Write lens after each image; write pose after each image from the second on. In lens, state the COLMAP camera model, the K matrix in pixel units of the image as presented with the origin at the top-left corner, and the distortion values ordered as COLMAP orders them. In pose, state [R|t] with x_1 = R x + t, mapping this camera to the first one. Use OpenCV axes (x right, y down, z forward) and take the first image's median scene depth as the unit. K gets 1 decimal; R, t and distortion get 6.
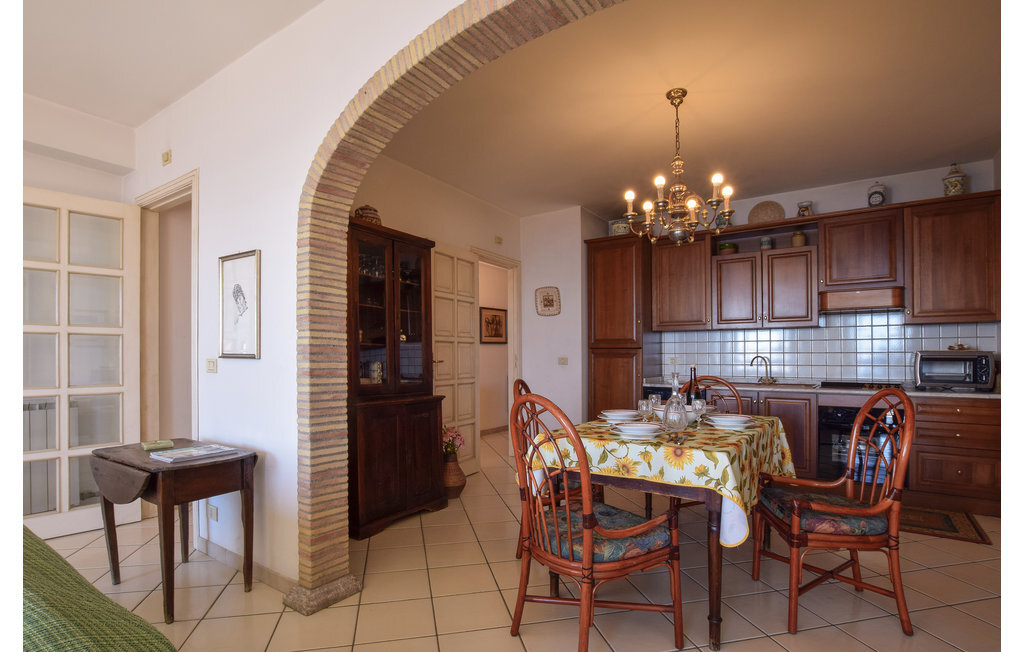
lens RADIAL K [[511.3, 0, 506.9], [0, 511.3, 351.8], [0, 0, 1]] dist [-0.022695, -0.000206]
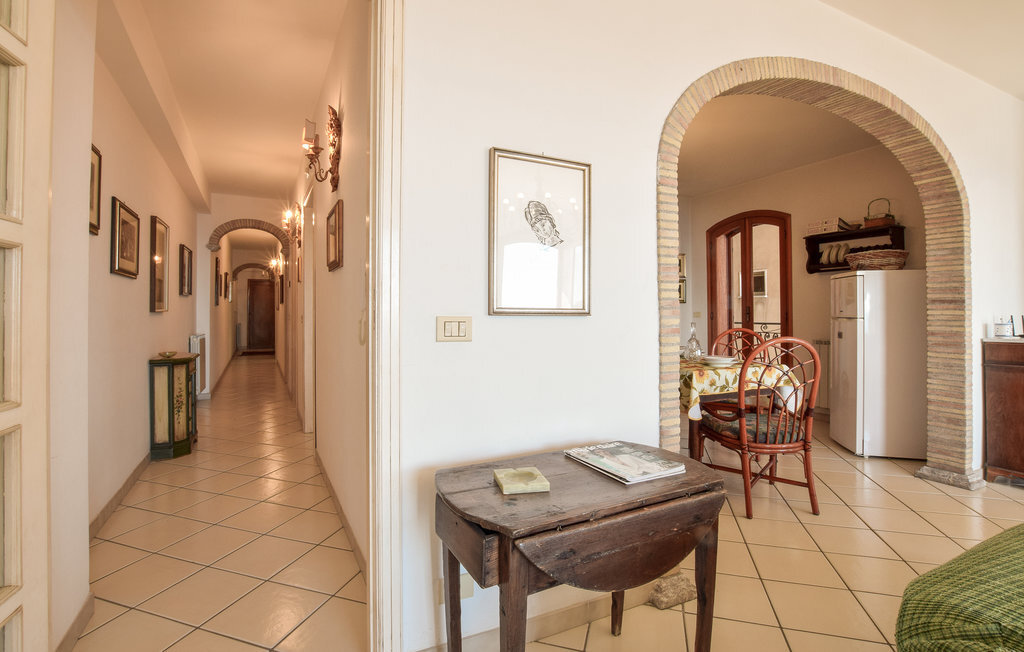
lens RADIAL K [[484.0, 0, 509.6], [0, 484.0, 311.6], [0, 0, 1]] dist [-0.028818, 0.000423]
pose [[0.465589, 0.000822, 0.885001, -0.716009], [-0.005934, 0.999980, 0.002192, 0.004654], [-0.884981, -0.006272, 0.465584, 0.487616]]
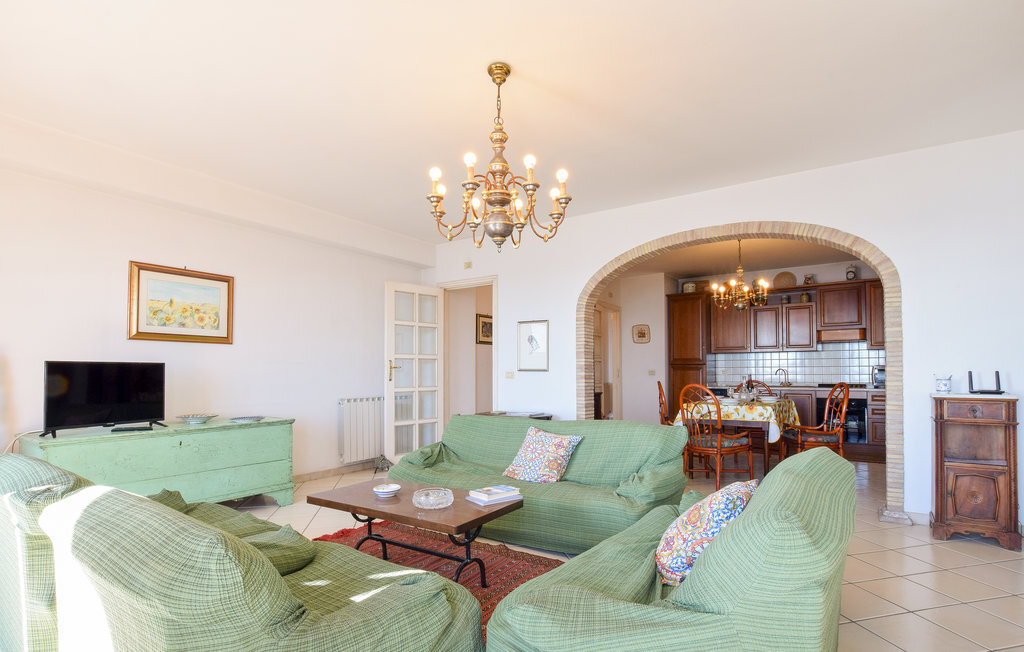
lens RADIAL K [[531.7, 0, 515.9], [0, 531.7, 365.6], [0, 0, 1]] dist [-0.001641, 0.000072]
pose [[0.999961, -0.005889, 0.006534, -0.399437], [0.005902, 0.999981, -0.001999, -0.004049], [-0.006522, 0.002038, 0.999977, -0.765876]]
